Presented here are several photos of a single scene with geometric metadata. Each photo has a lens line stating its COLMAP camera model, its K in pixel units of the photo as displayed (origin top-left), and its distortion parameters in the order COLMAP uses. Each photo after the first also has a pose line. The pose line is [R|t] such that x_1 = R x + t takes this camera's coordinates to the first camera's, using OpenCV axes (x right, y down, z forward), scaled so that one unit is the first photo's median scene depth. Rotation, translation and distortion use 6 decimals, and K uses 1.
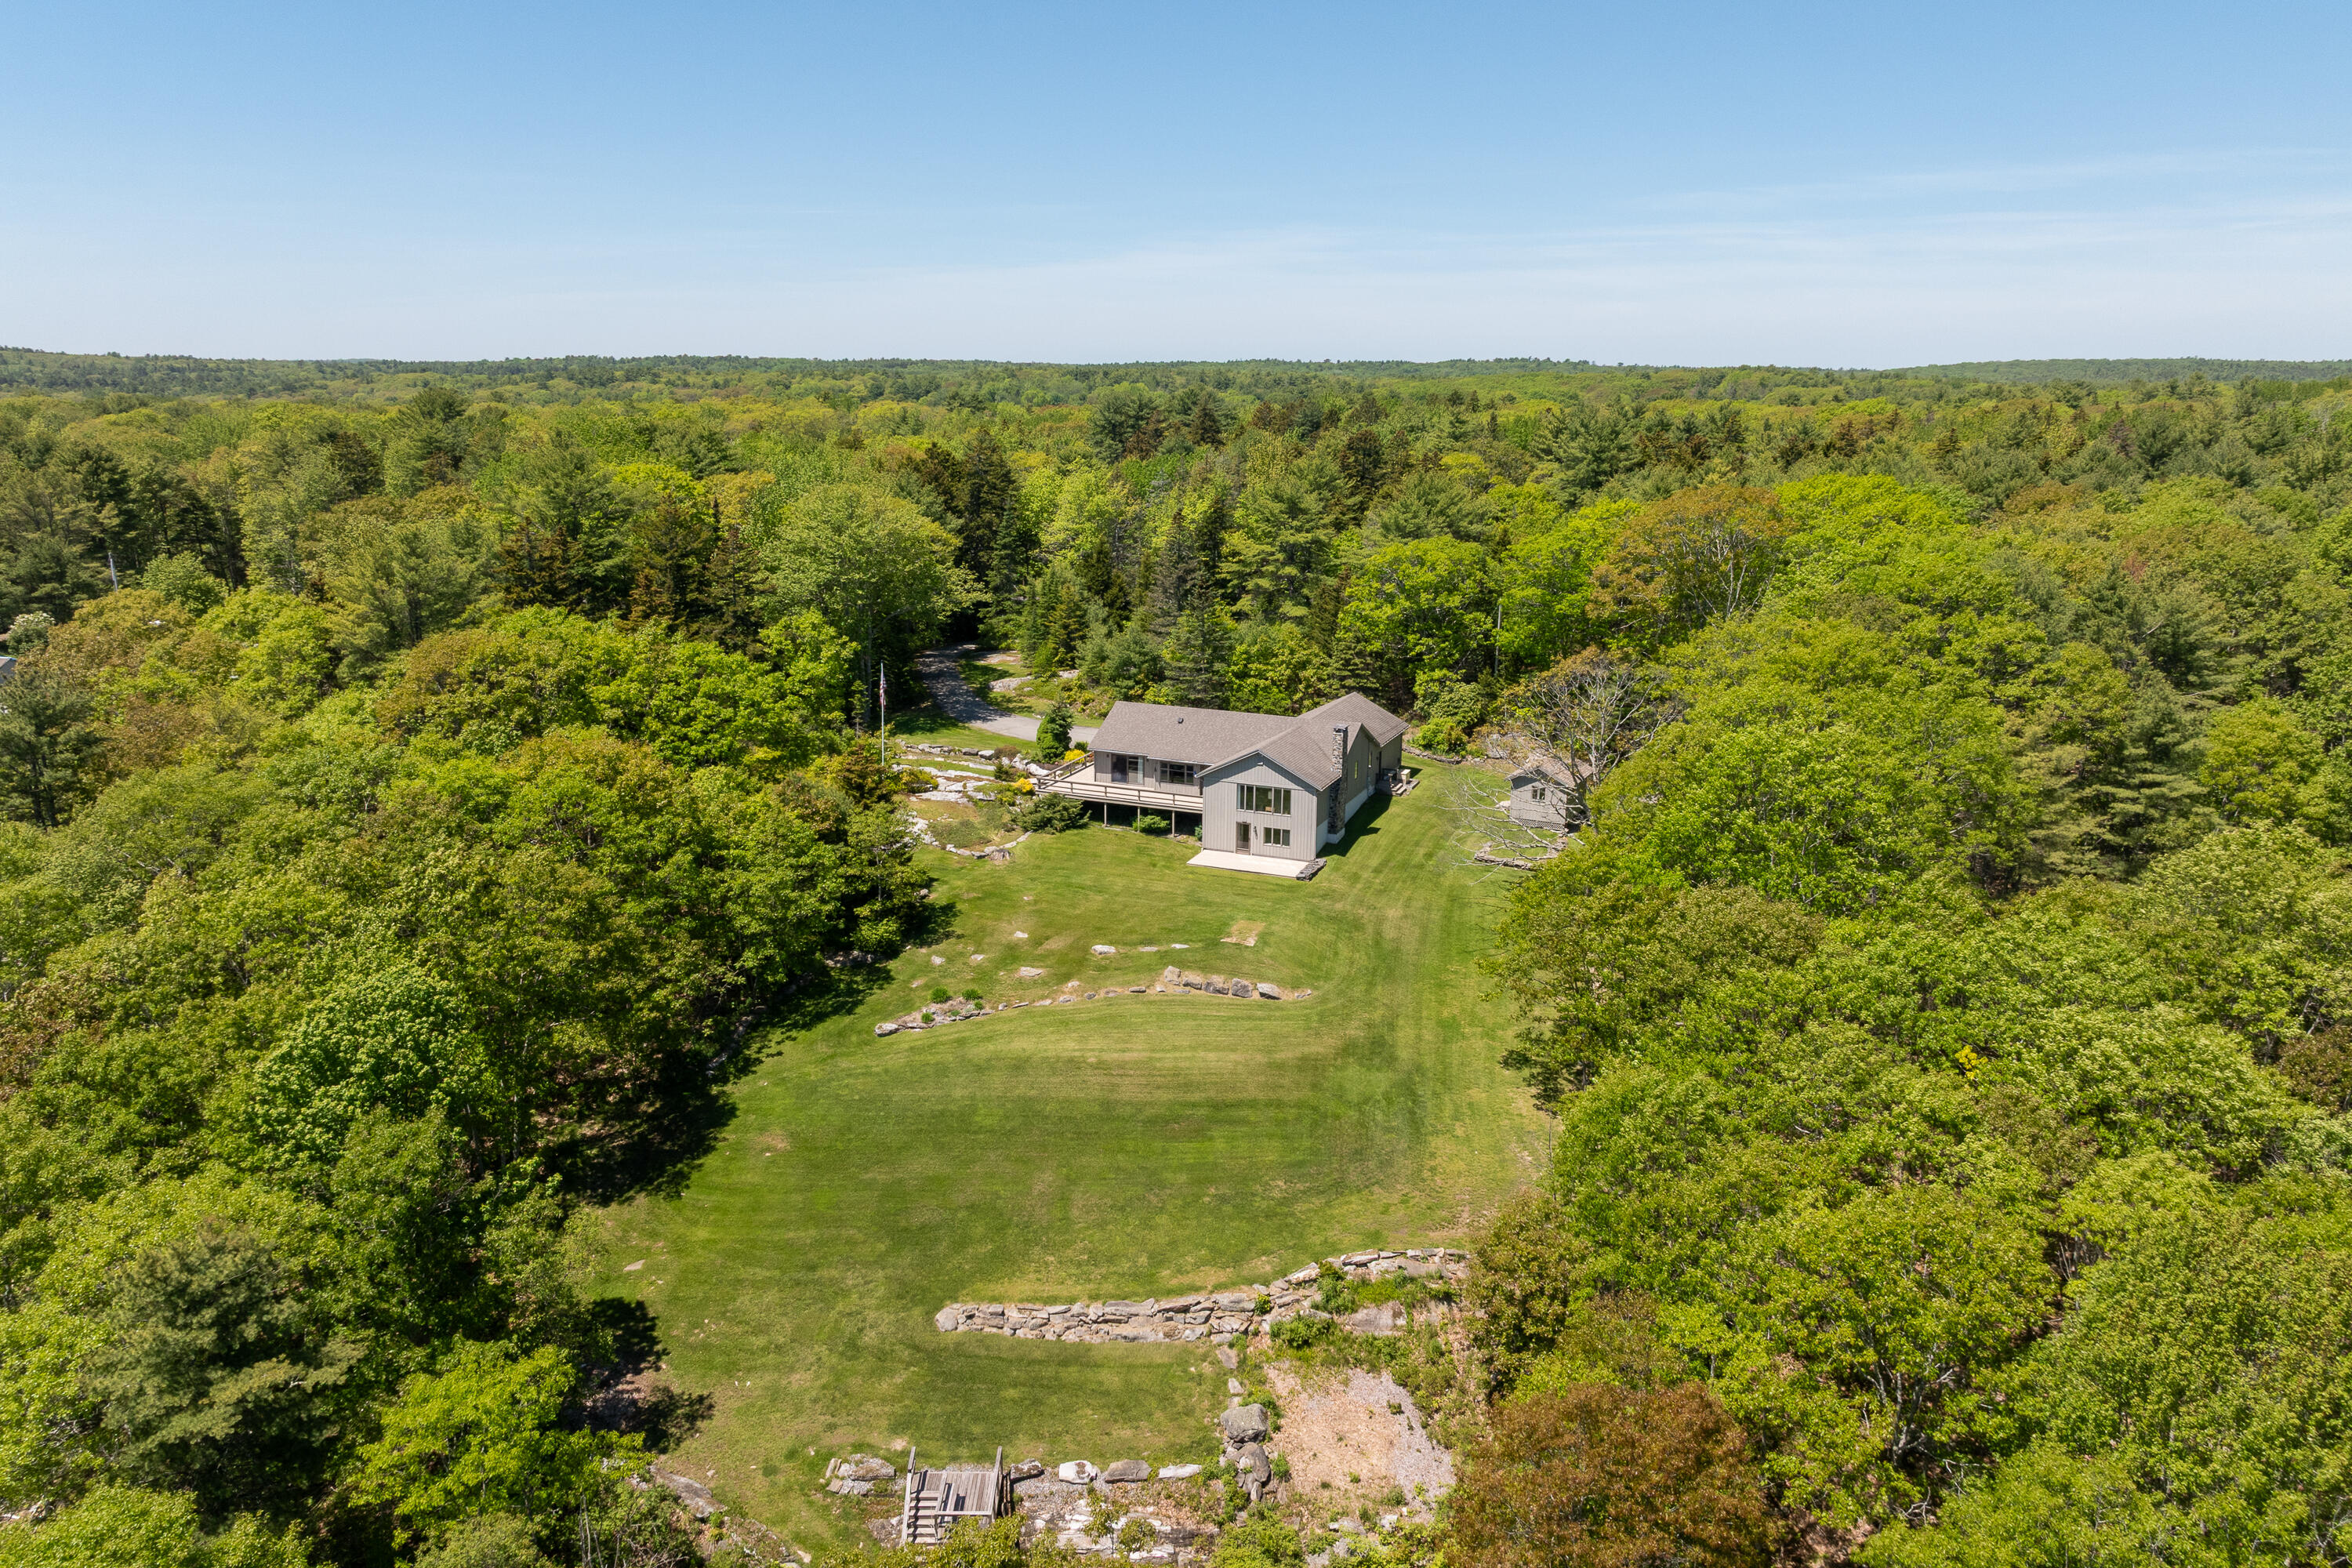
lens RADIAL K [[1635.1, 0, 1182.5], [0, 1635.1, 789.3], [0, 0, 1]] dist [-0.008188, 0.009737]
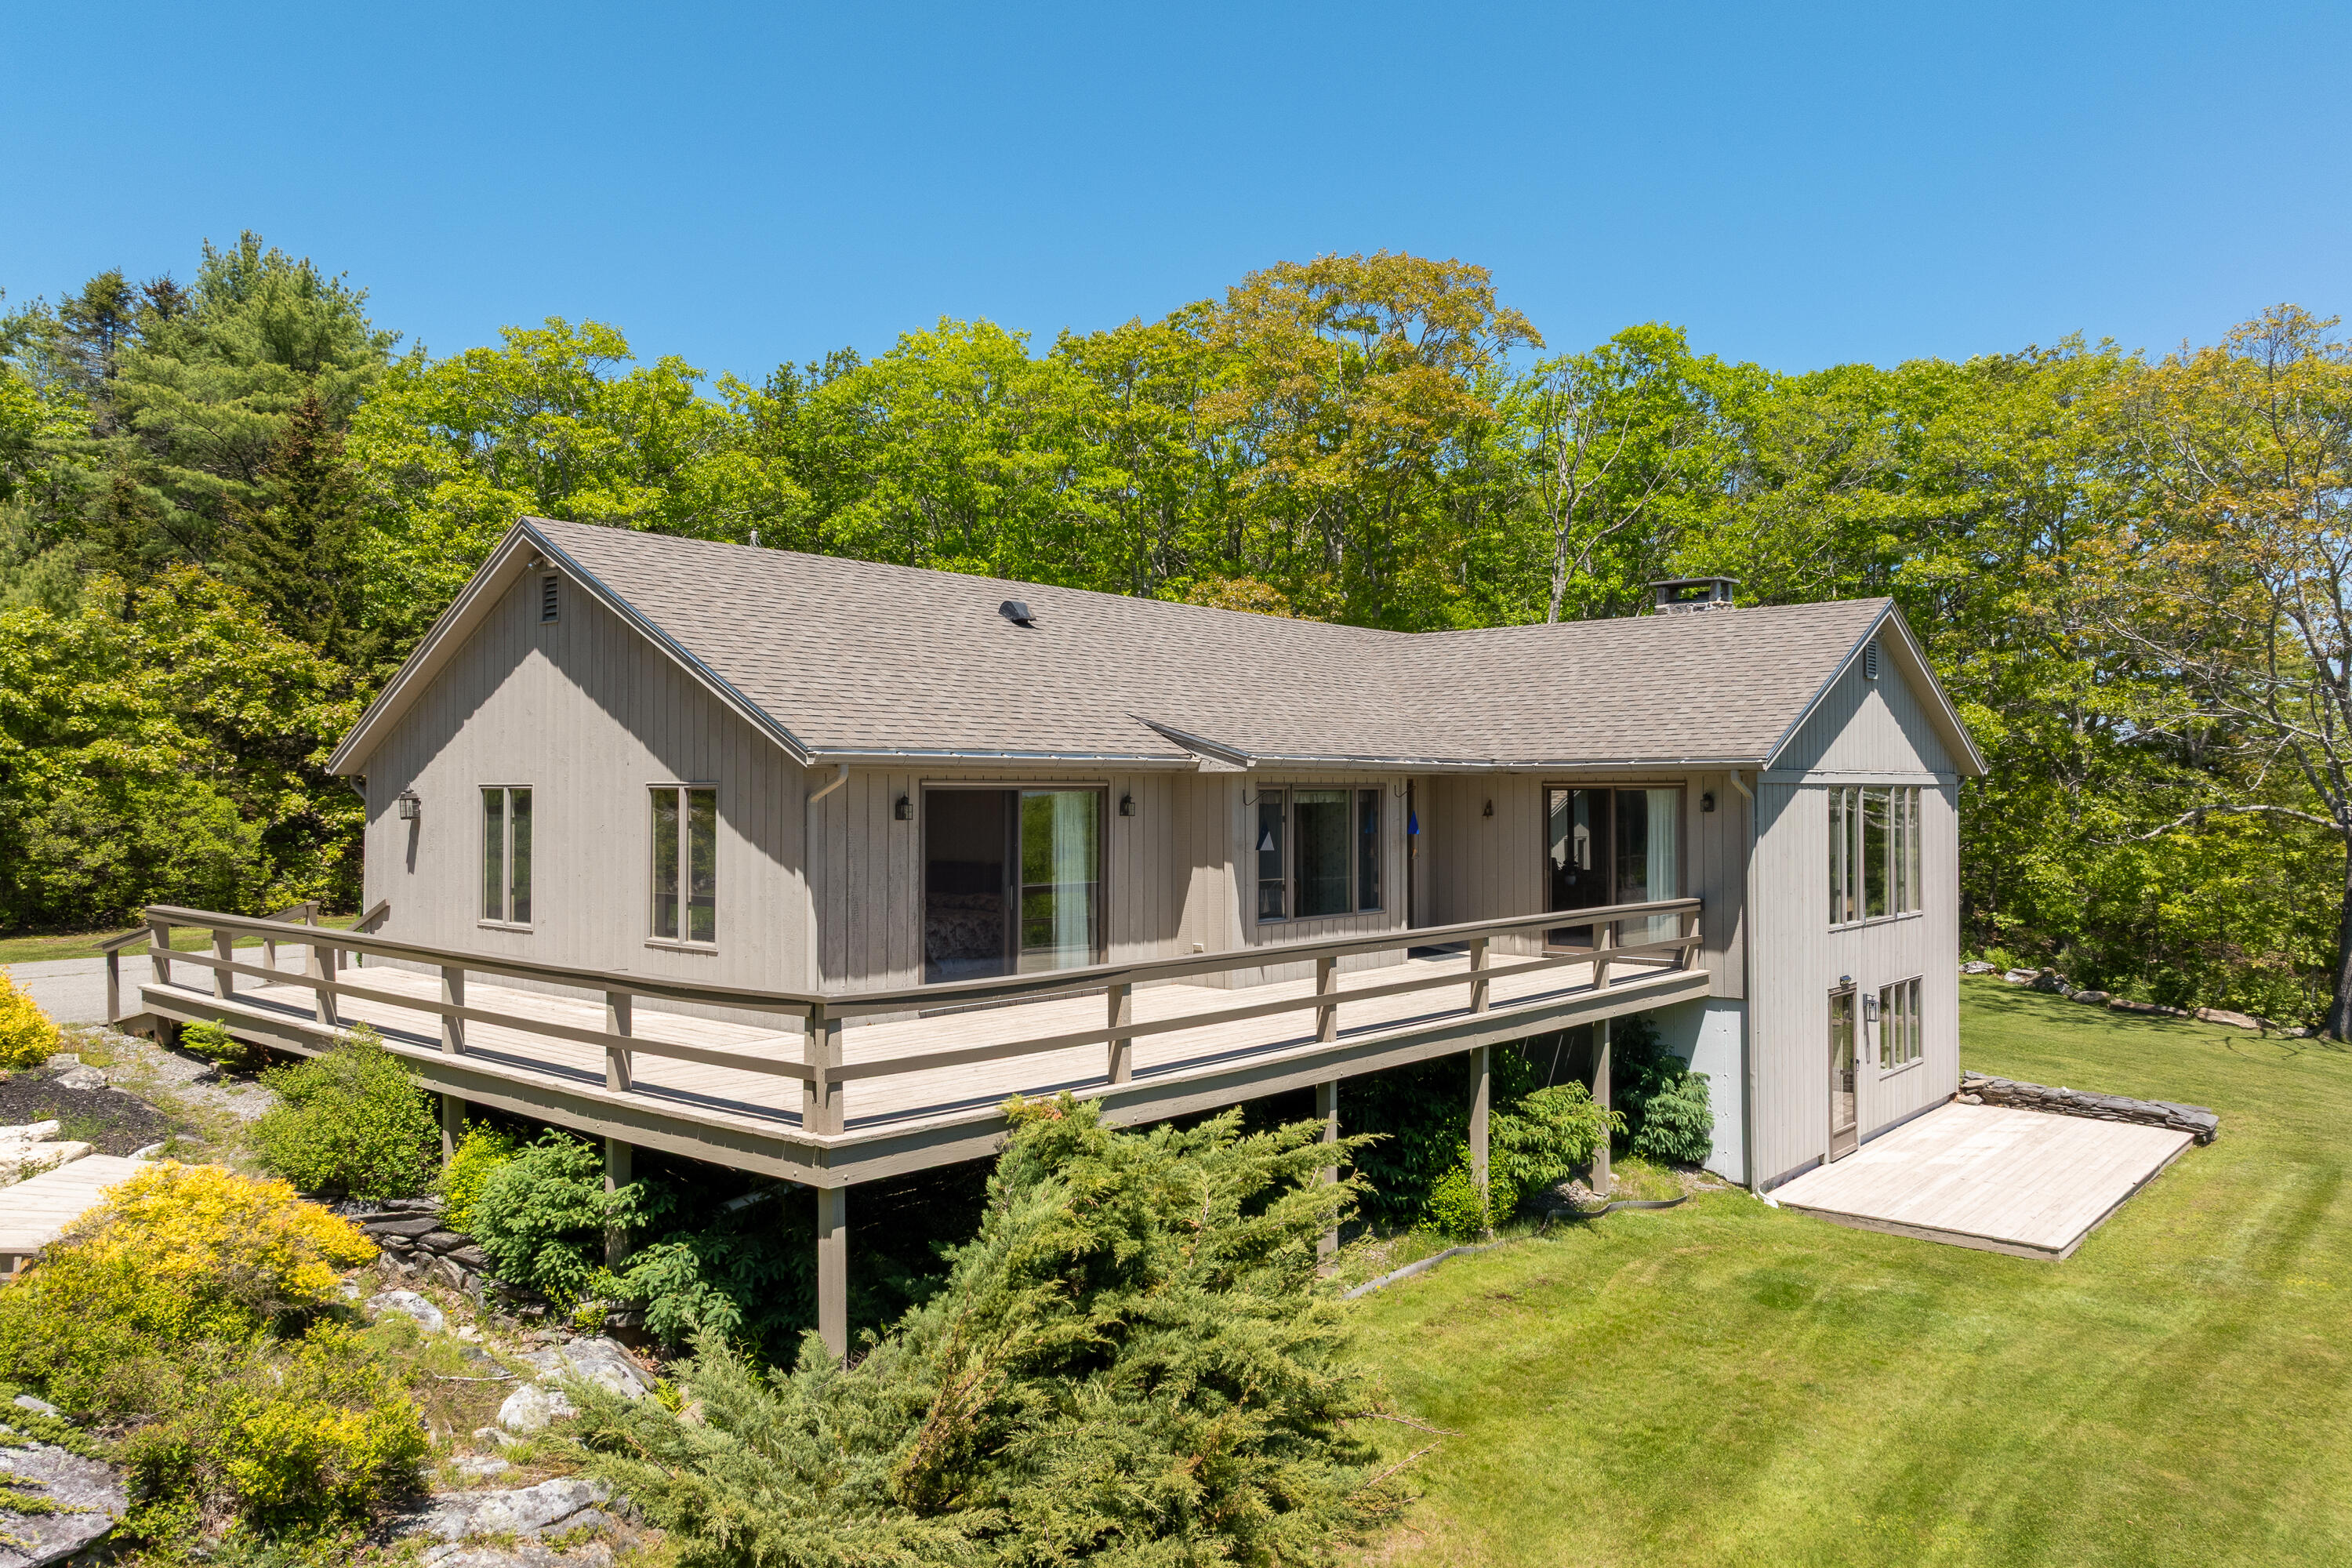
lens RADIAL K [[1635.1, 0, 1183.5], [0, 1635.1, 792.7], [0, 0, 1]] dist [-0.008188, 0.009737]
pose [[0.313245, -0.007990, 0.949639, -0.166451], [0.238653, 0.968537, -0.070572, -0.007346], [-0.919197, 0.248740, 0.305296, 0.961096]]
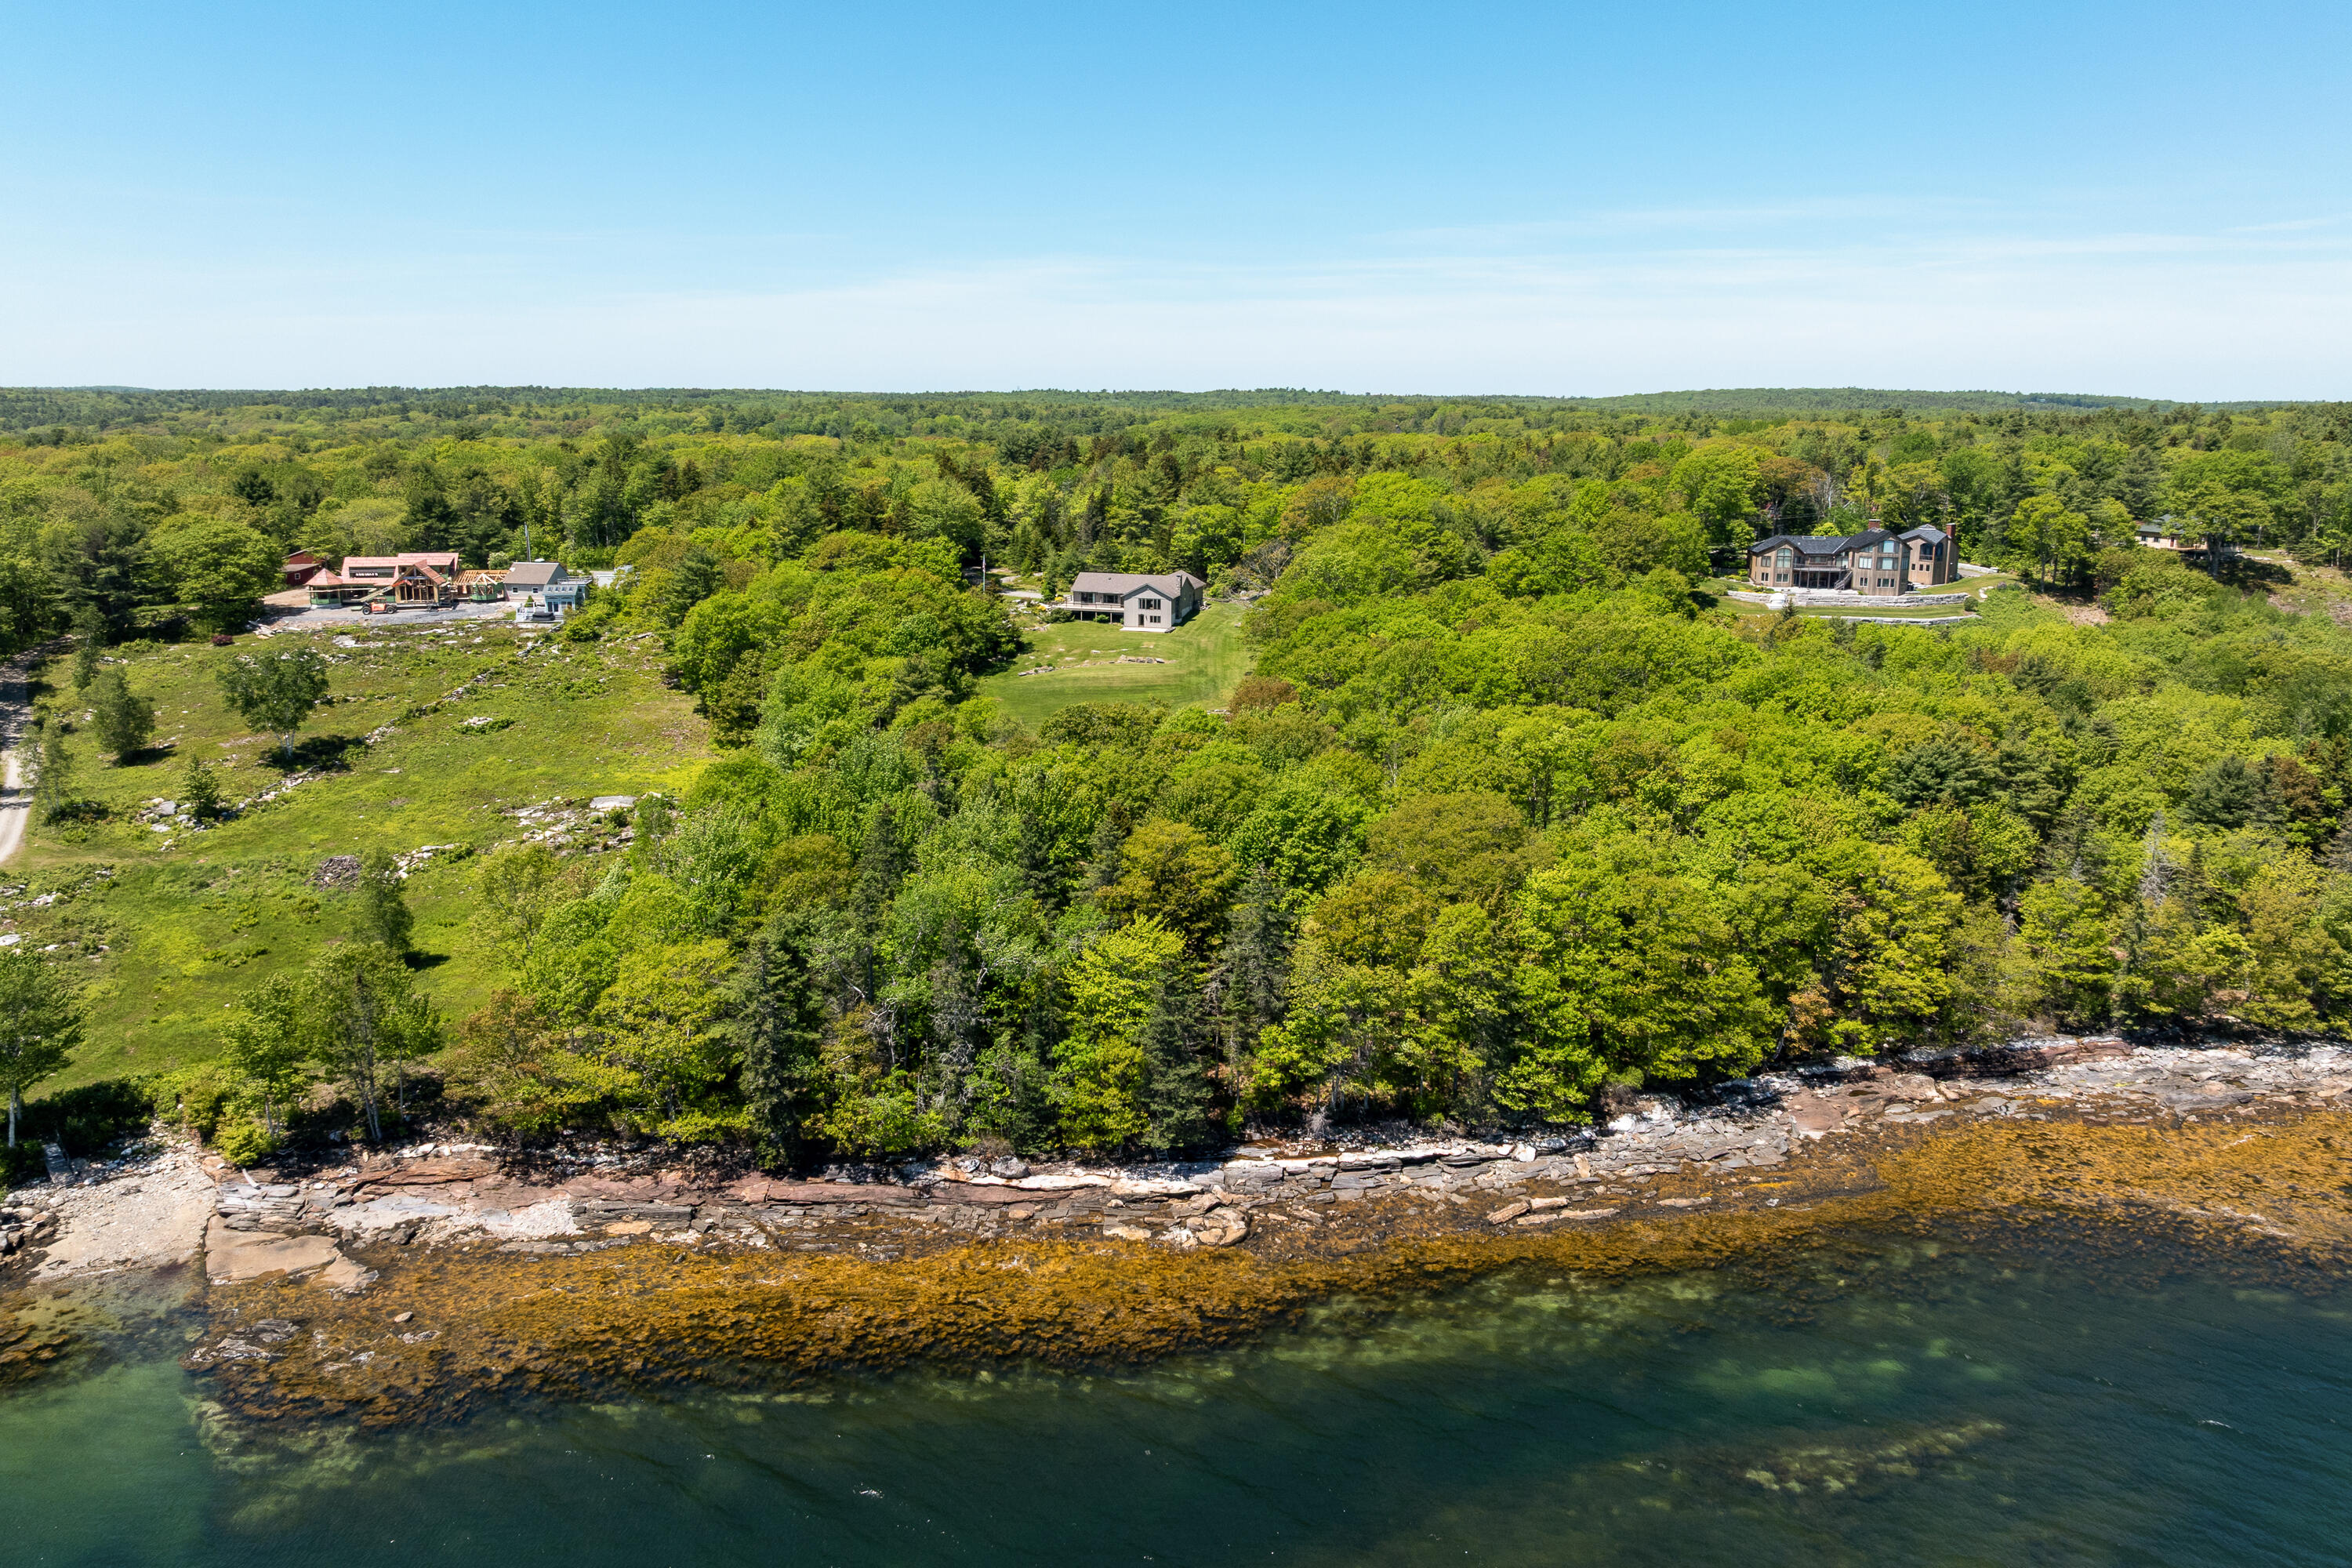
lens RADIAL K [[1635.1, 0, 1174.1], [0, 1635.1, 698.0], [0, 0, 1]] dist [-0.008188, 0.009737]
pose [[0.991261, -0.024379, 0.129644, -0.223136], [0.033117, 0.997291, -0.065677, 0.292912], [-0.127691, 0.069396, 0.989383, -1.349195]]
